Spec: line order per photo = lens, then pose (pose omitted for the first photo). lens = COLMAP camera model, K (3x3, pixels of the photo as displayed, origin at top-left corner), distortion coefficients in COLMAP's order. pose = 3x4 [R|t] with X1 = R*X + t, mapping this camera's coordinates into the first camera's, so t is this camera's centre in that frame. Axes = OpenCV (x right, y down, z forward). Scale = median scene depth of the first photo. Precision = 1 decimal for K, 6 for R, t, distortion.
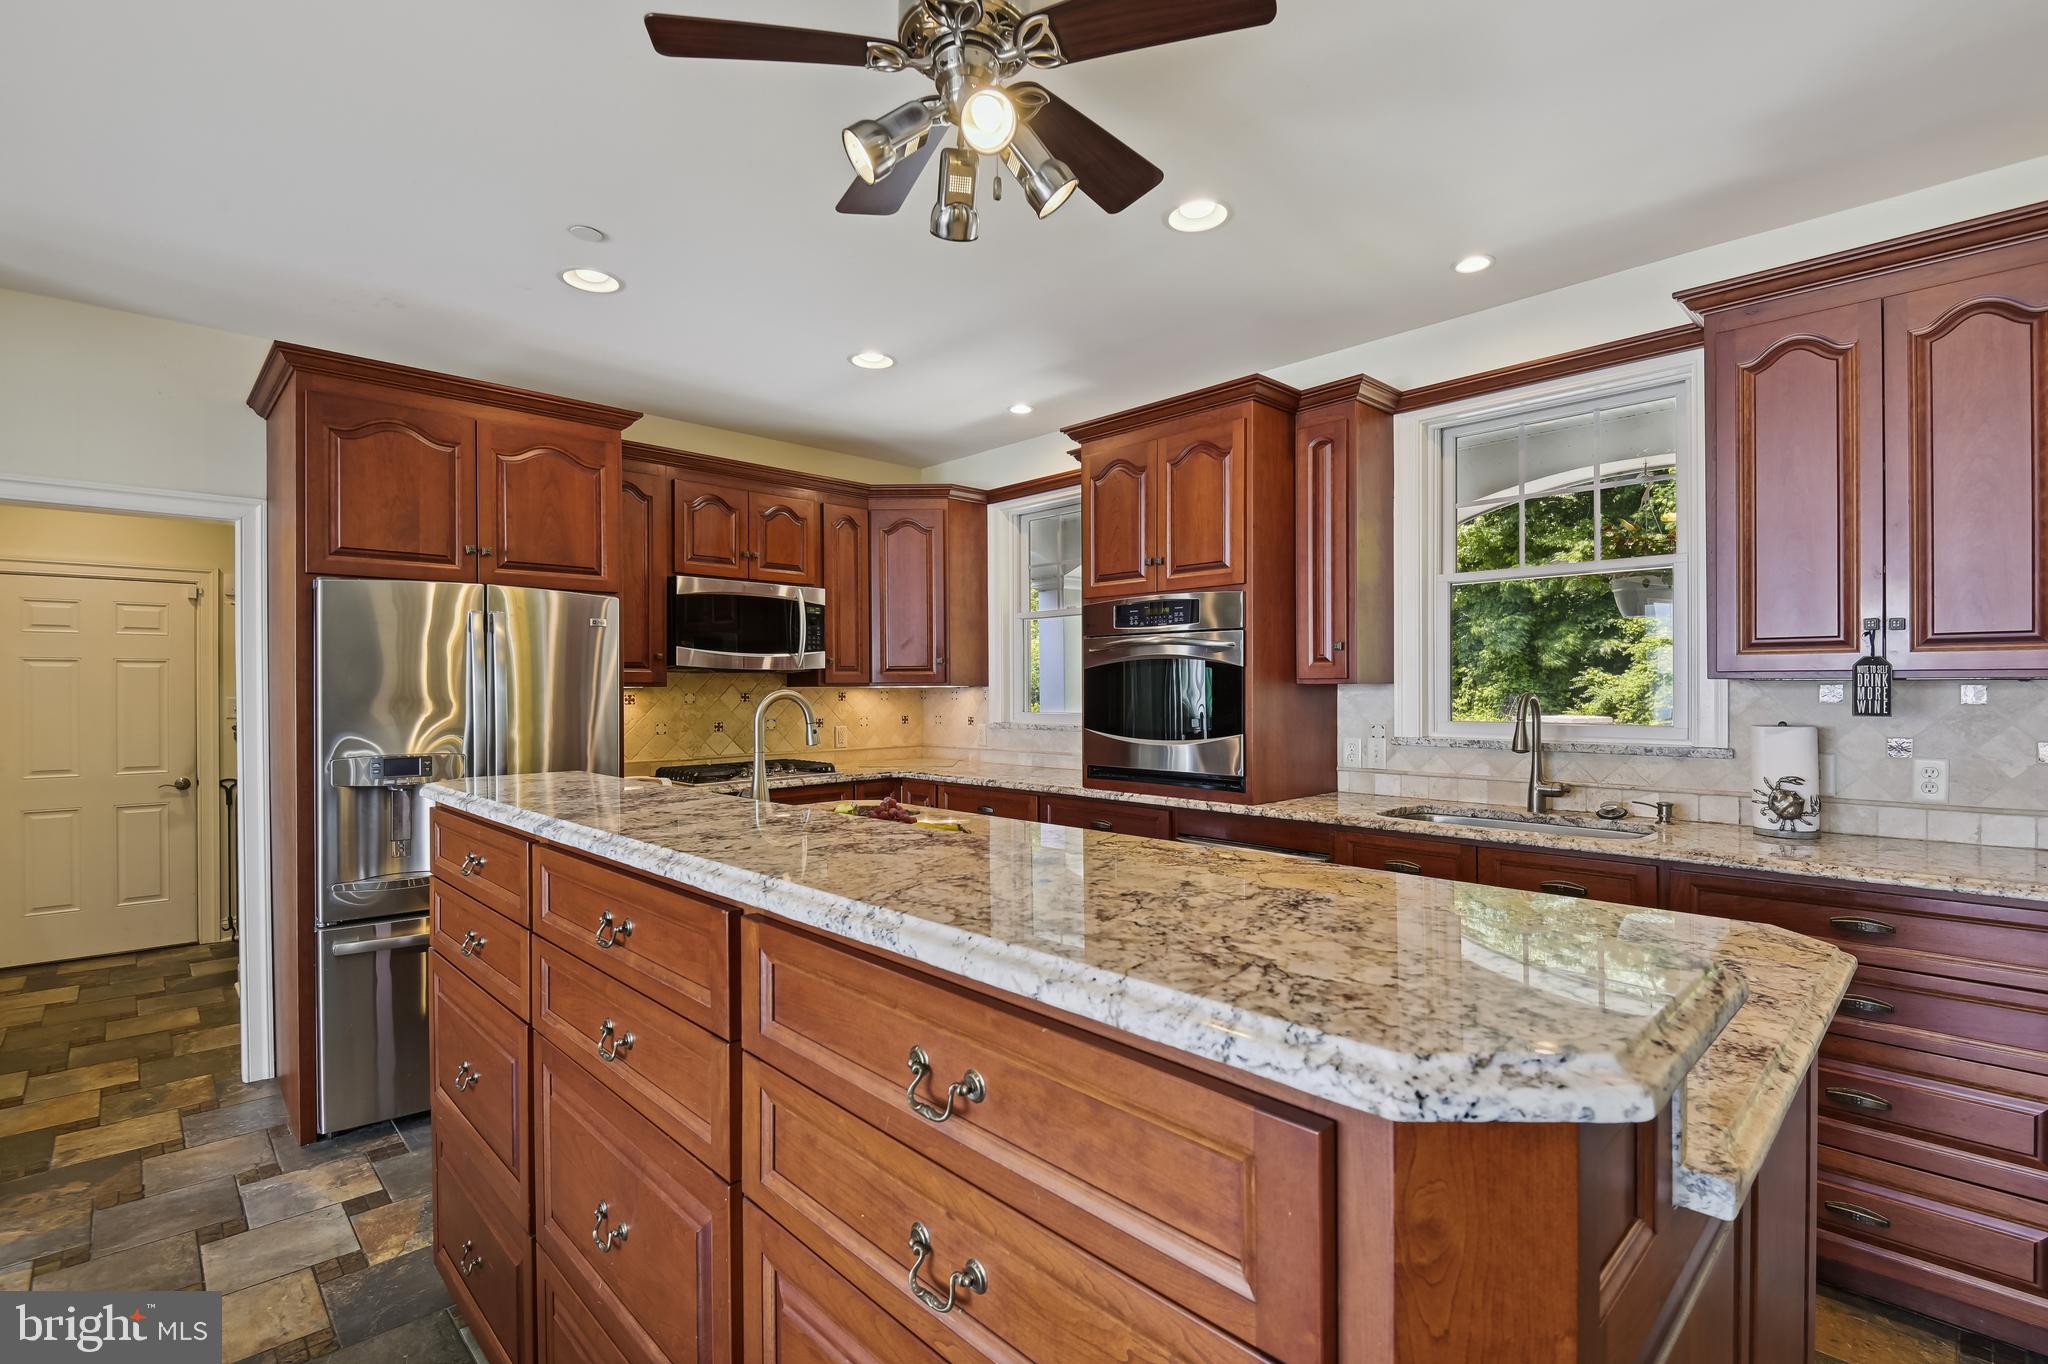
lens RADIAL K [[933.9, 0, 1022.5], [0, 933.9, 672.7], [0, 0, 1]] dist [0.002313, -0.005480]
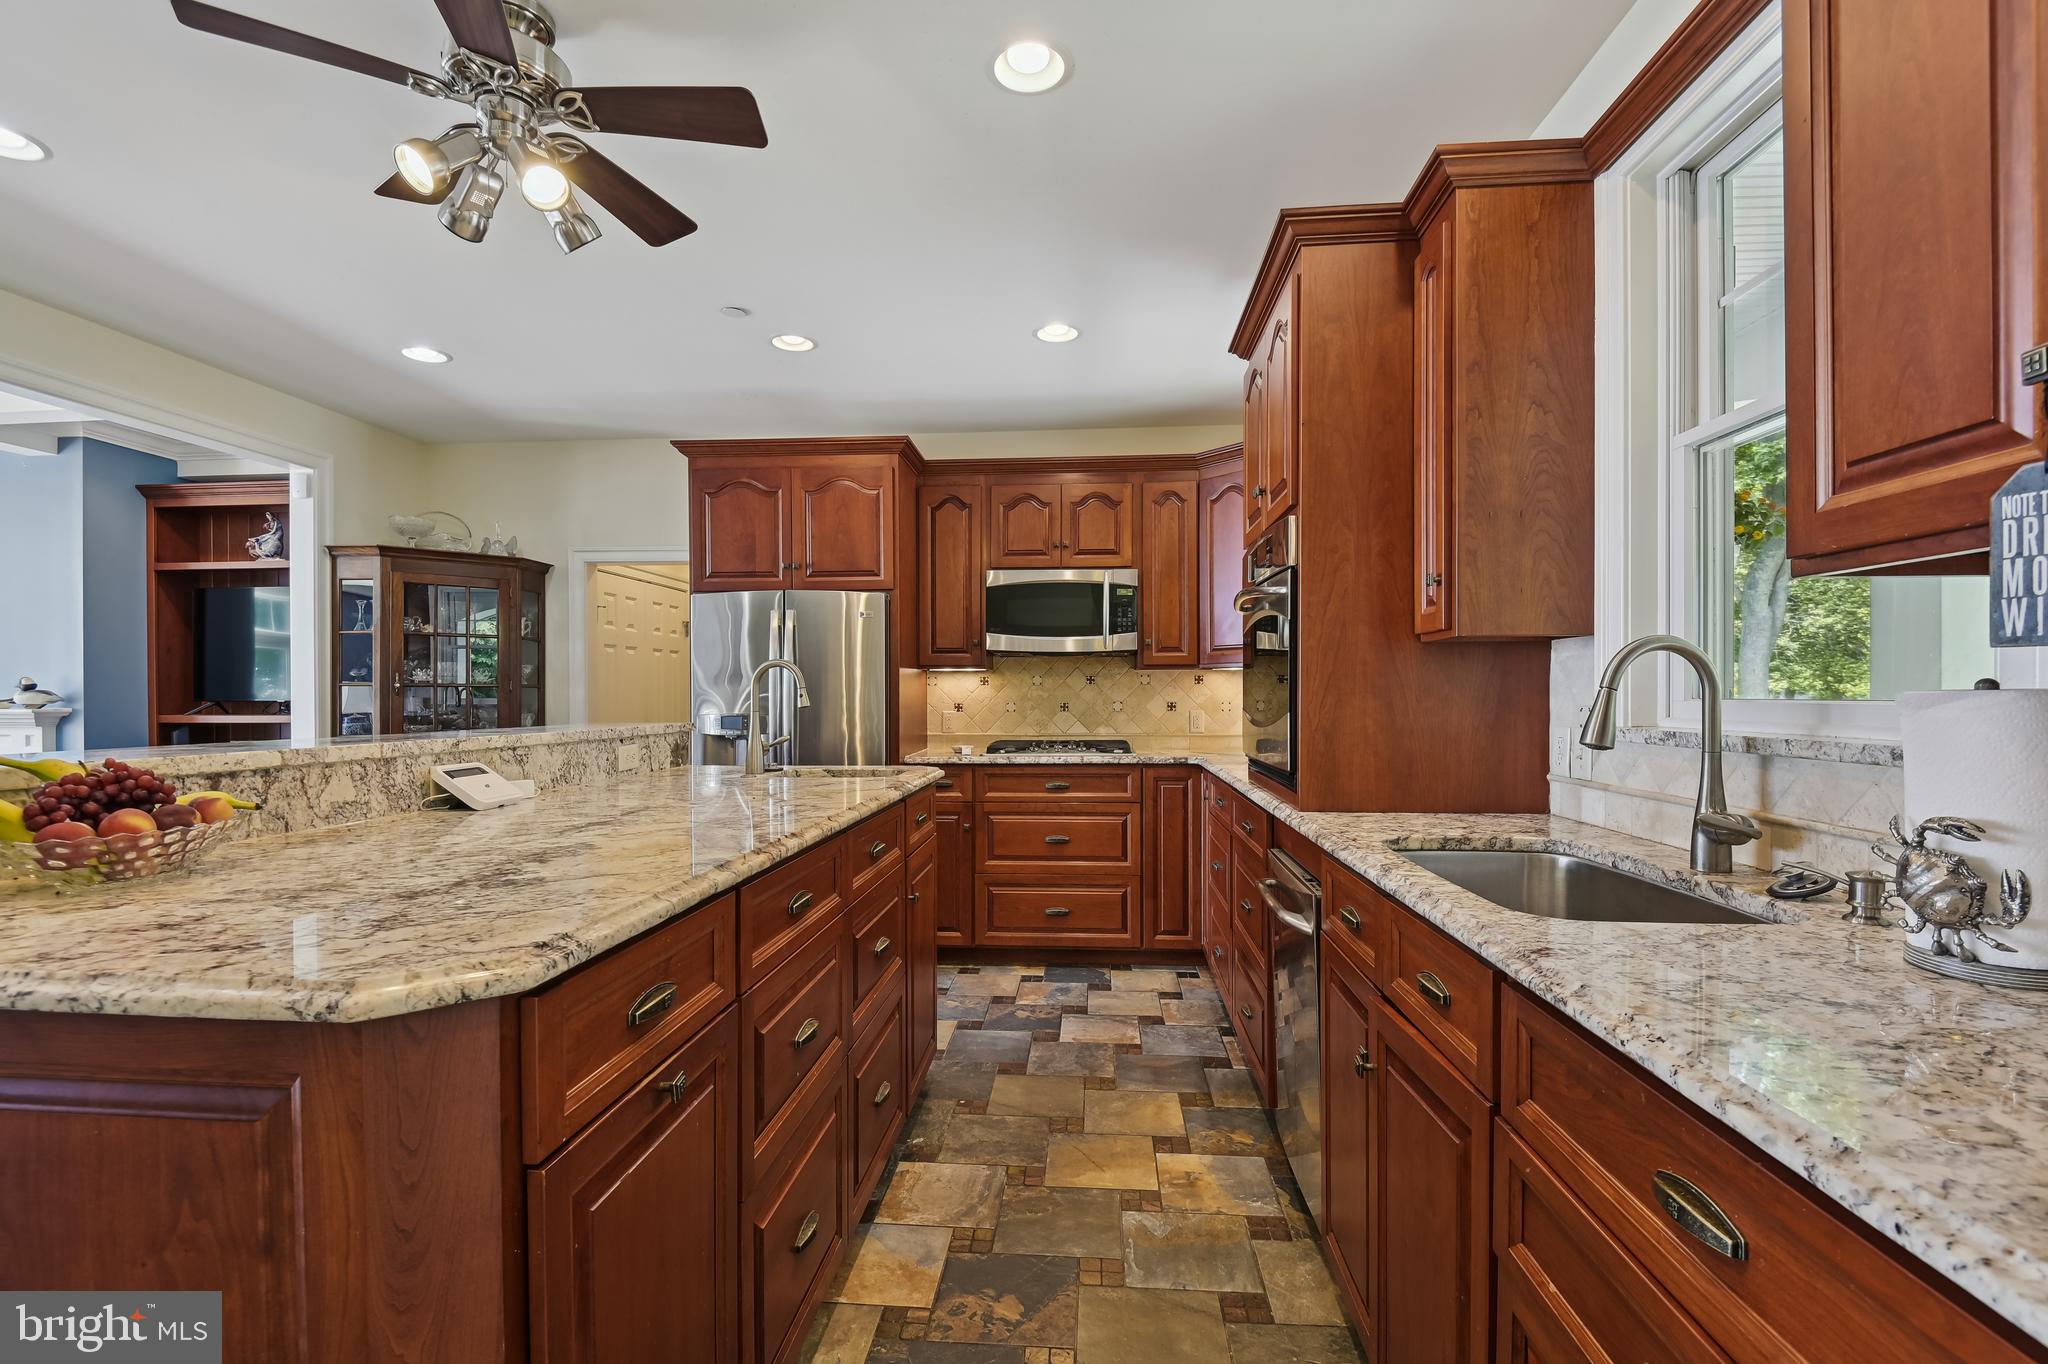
lens RADIAL K [[933.9, 0, 1019.0], [0, 933.9, 702.7], [0, 0, 1]] dist [0.002313, -0.005480]
pose [[0.657288, 0.009865, -0.753575, 0.479938], [0.010266, 0.999704, 0.022042, 0.030214], [0.753570, -0.022224, 0.656992, 0.264497]]
